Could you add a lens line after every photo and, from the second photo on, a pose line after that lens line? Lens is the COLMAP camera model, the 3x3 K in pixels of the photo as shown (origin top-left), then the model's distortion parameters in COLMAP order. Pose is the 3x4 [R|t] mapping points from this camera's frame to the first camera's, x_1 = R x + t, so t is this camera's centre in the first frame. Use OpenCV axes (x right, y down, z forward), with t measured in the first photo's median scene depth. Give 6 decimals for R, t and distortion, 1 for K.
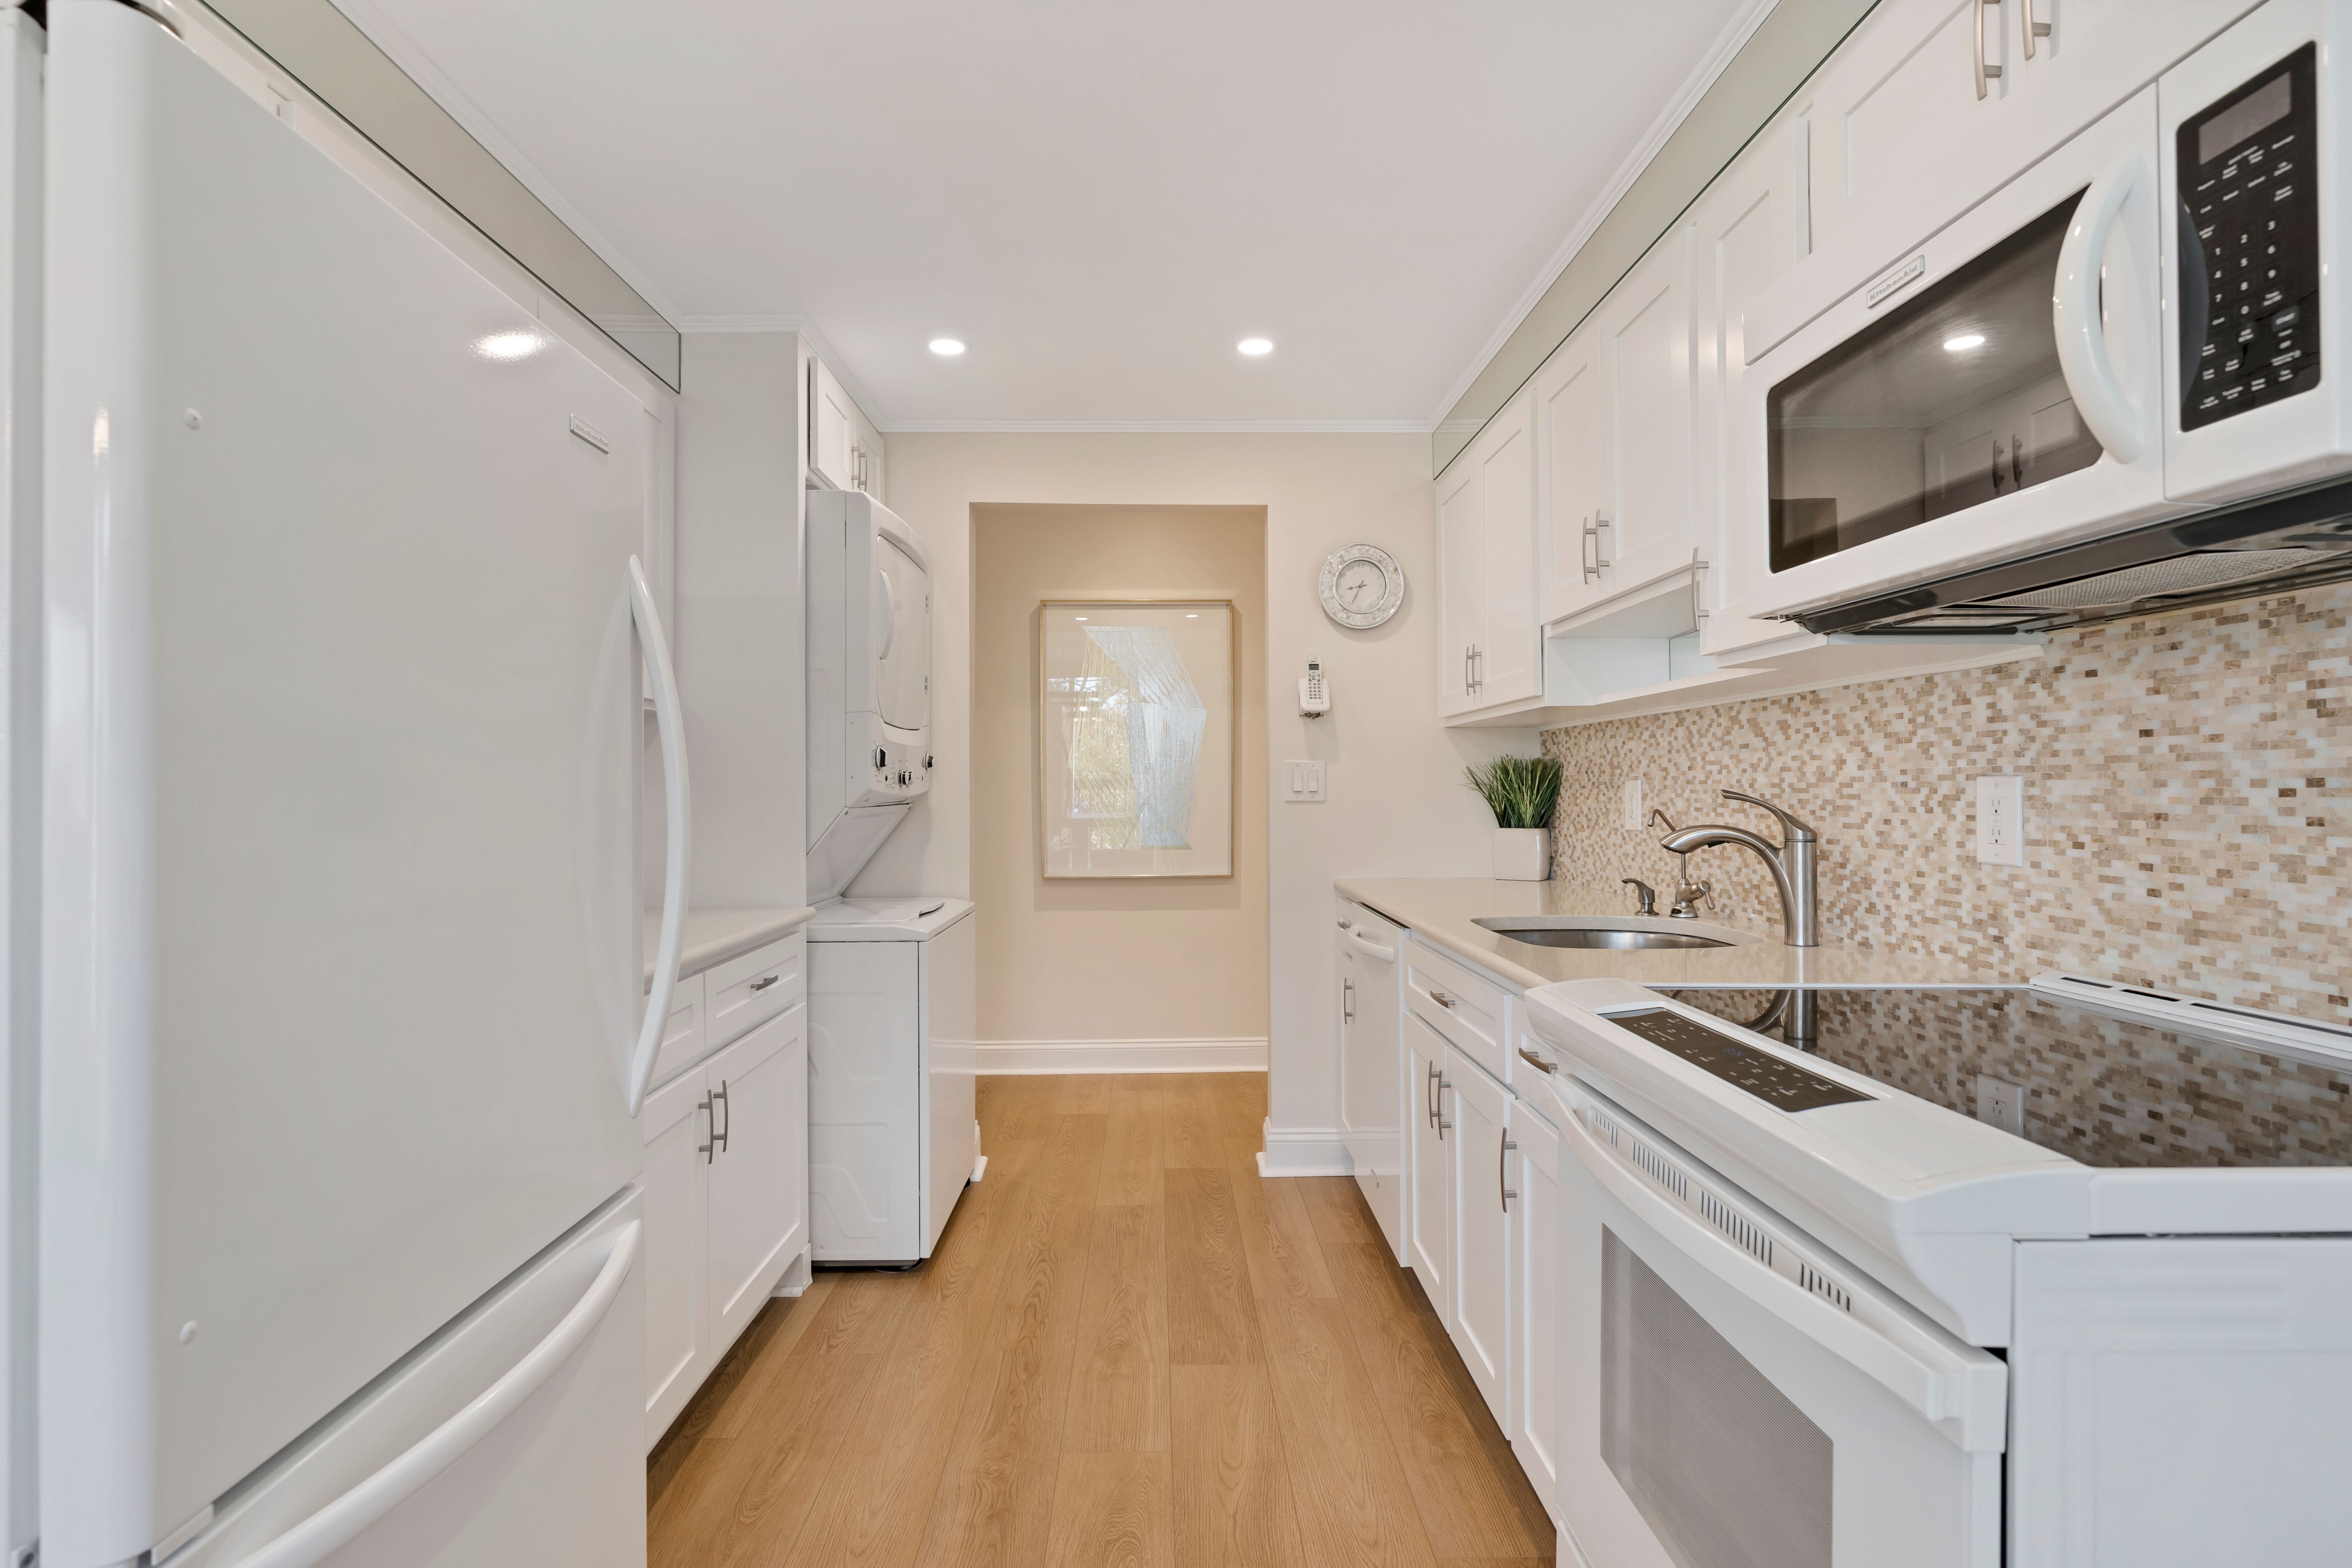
lens RADIAL K [[1181.7, 0, 1188.9], [0, 1181.7, 782.8], [0, 0, 1]] dist [-0.013894, 0.003032]
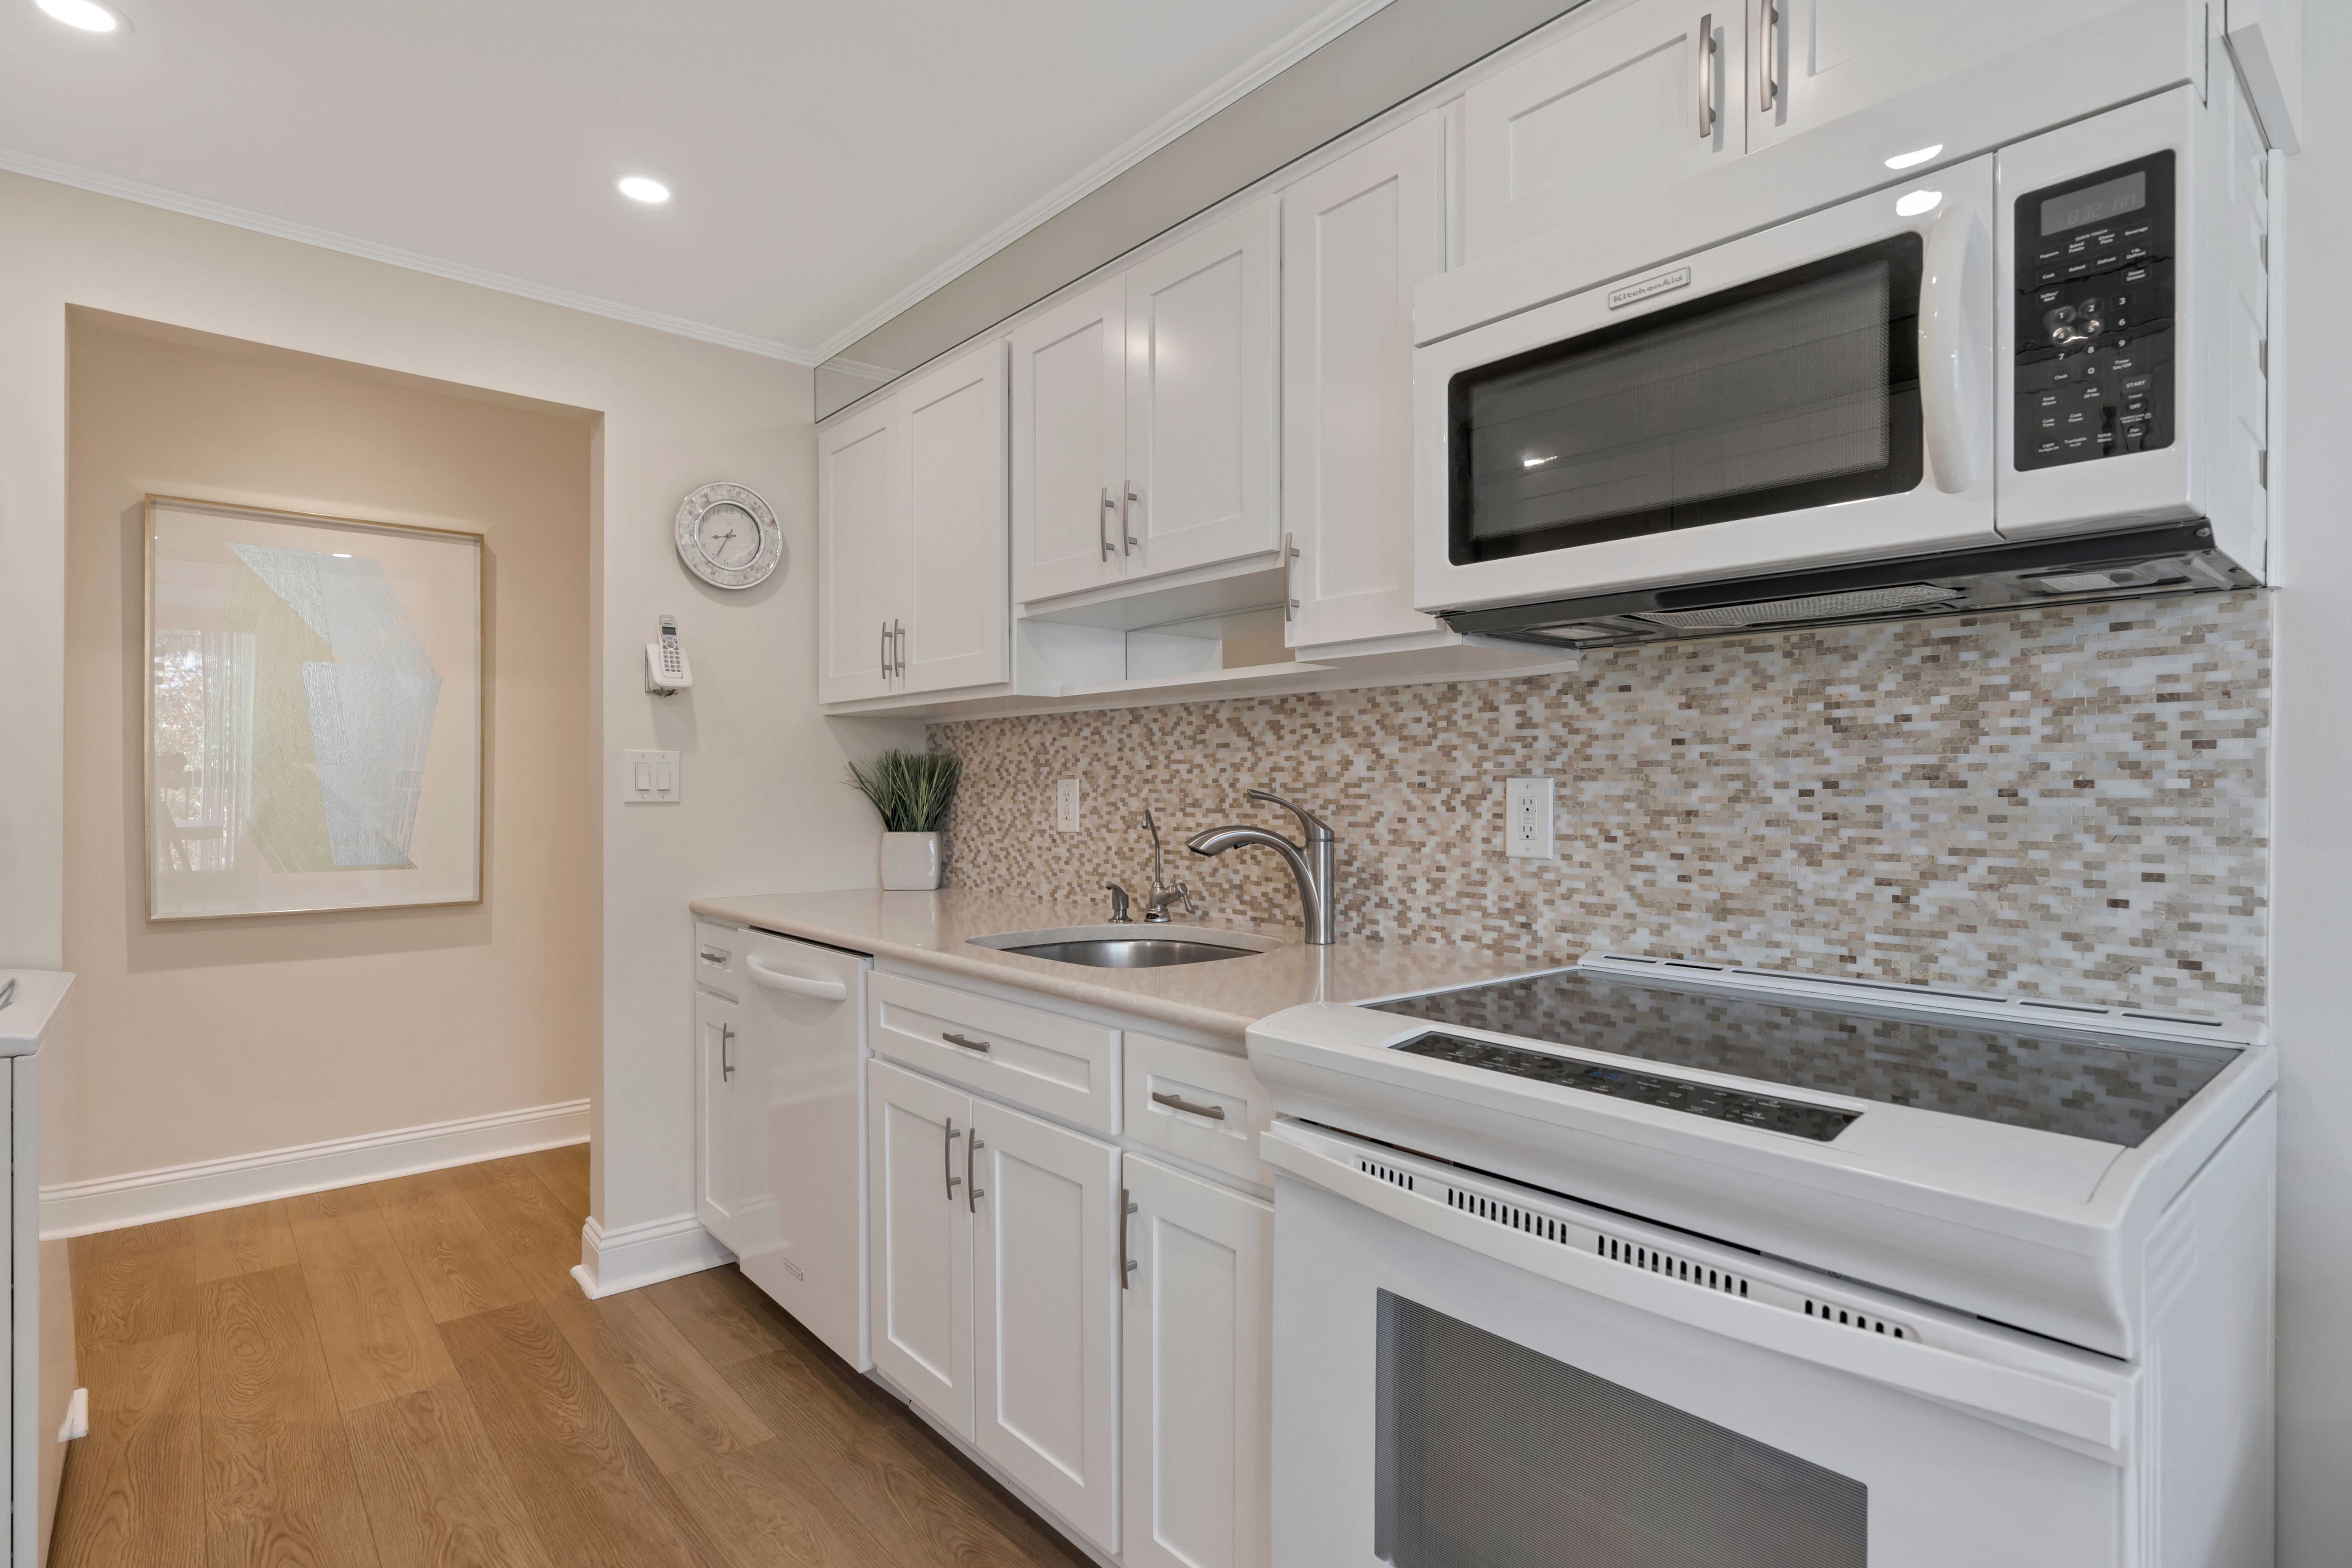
lens RADIAL K [[1181.7, 0, 1243.3], [0, 1181.7, 787.4], [0, 0, 1]] dist [-0.013894, 0.003032]
pose [[0.760051, 0.004354, 0.649849, -0.192773], [-0.007245, 0.999972, 0.001773, 0.002859], [-0.649823, -0.006055, 0.760061, 0.272592]]
